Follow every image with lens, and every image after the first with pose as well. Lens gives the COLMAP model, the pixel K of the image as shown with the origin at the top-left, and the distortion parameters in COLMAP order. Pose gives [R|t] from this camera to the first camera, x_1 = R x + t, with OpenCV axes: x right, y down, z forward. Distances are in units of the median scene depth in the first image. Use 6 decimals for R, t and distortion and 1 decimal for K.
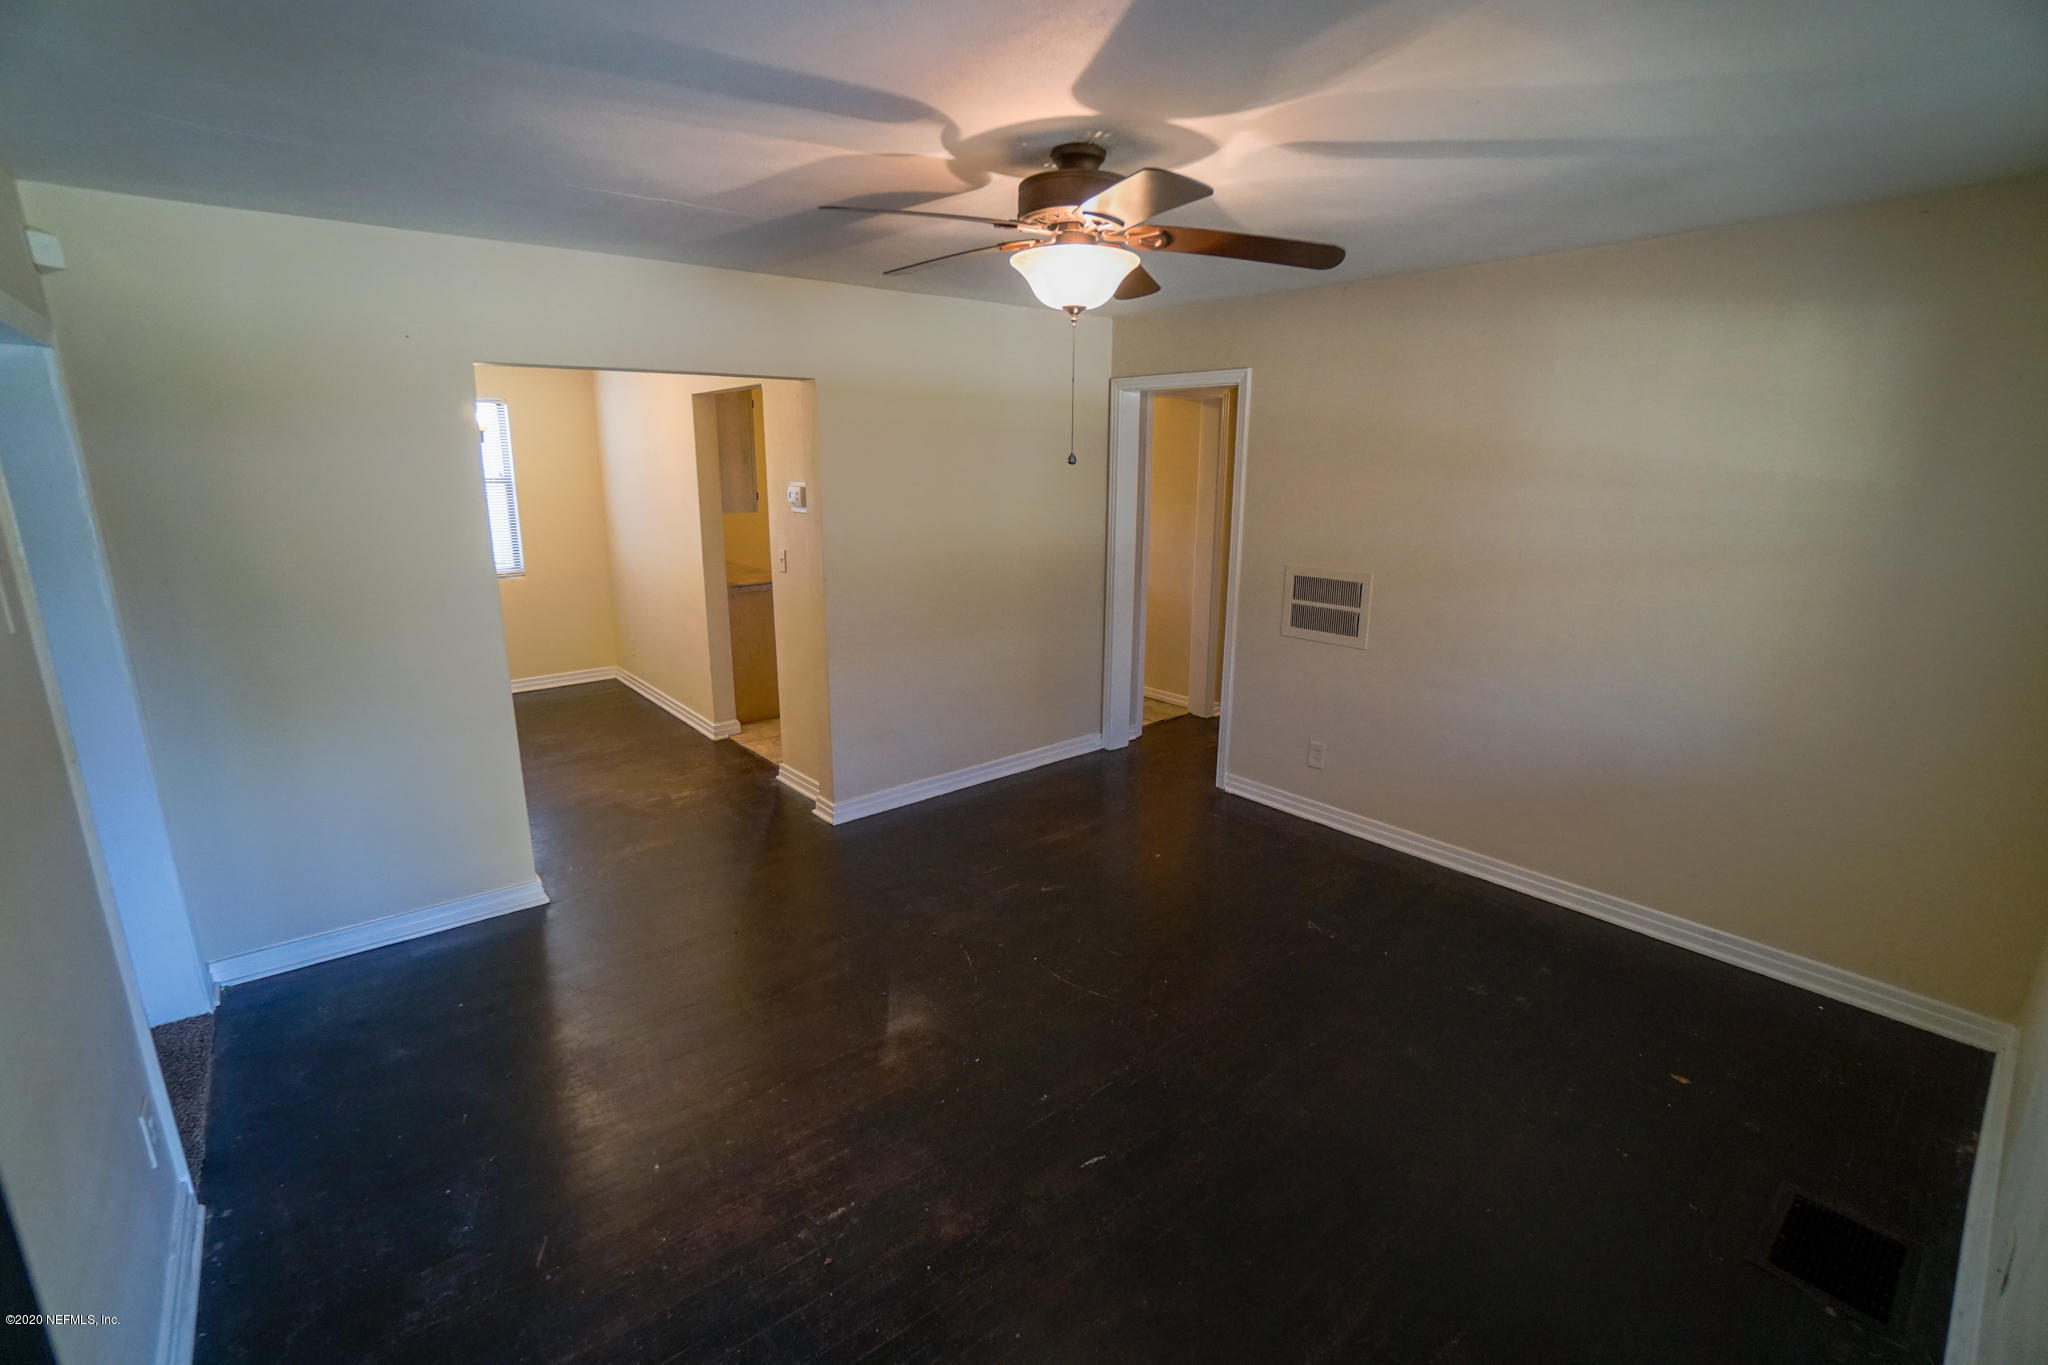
lens RADIAL K [[903.6, 0, 1004.2], [0, 903.6, 677.3], [0, 0, 1]] dist [-0.070372, 0.026681]
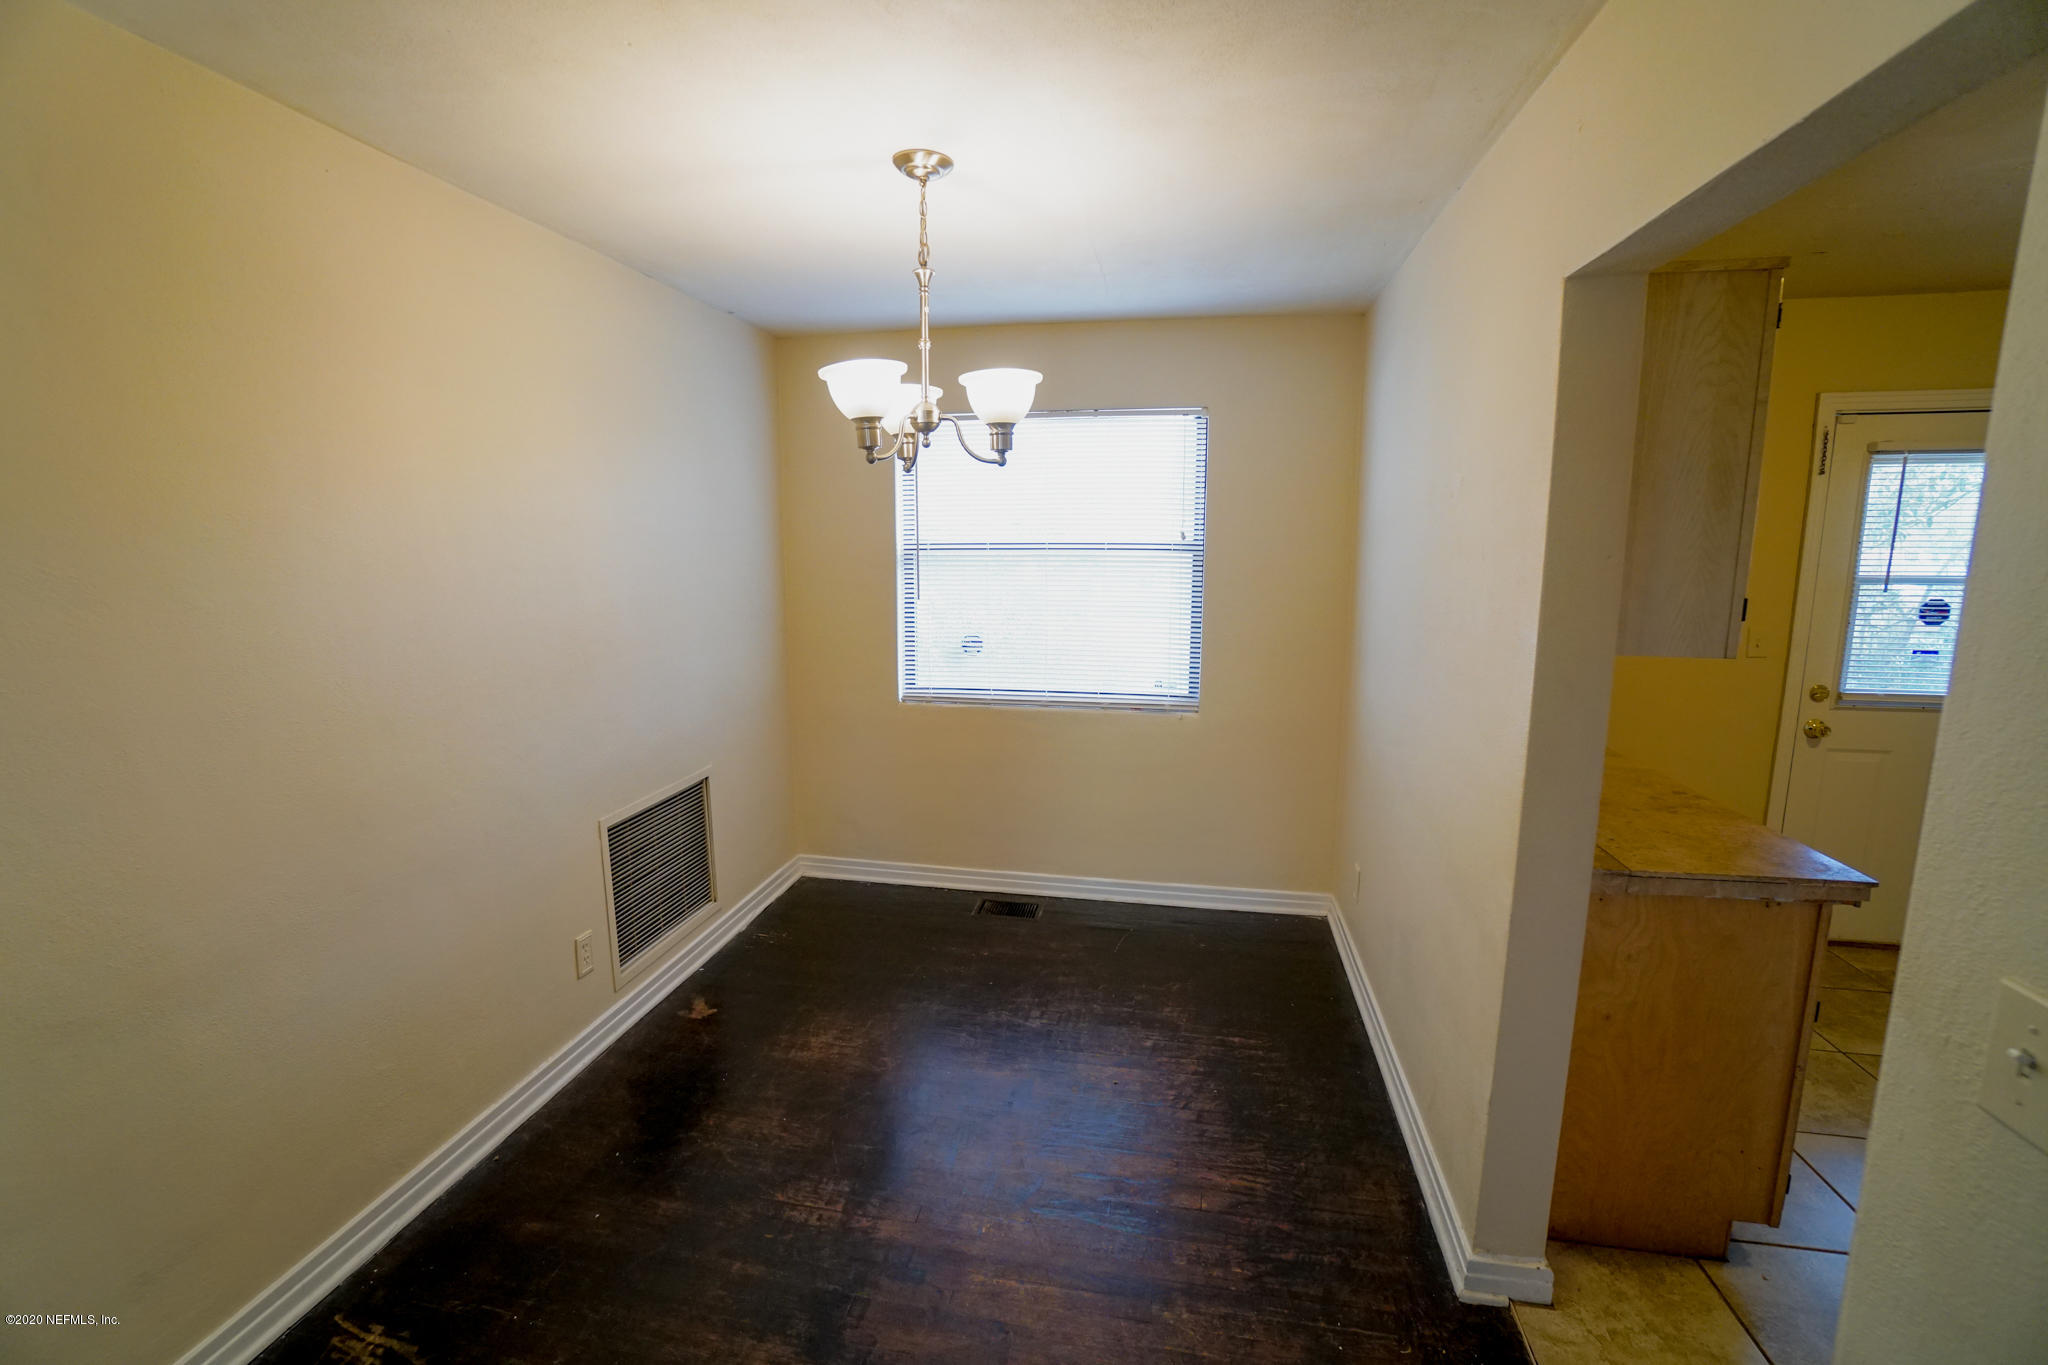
lens RADIAL K [[903.6, 0, 1004.2], [0, 903.6, 677.3], [0, 0, 1]] dist [-0.070372, 0.026681]
pose [[0.622535, 0.115330, -0.774047, -0.197305], [-0.176802, 0.984236, 0.004452, -0.133352], [0.762359, 0.134082, 0.633112, 0.607092]]
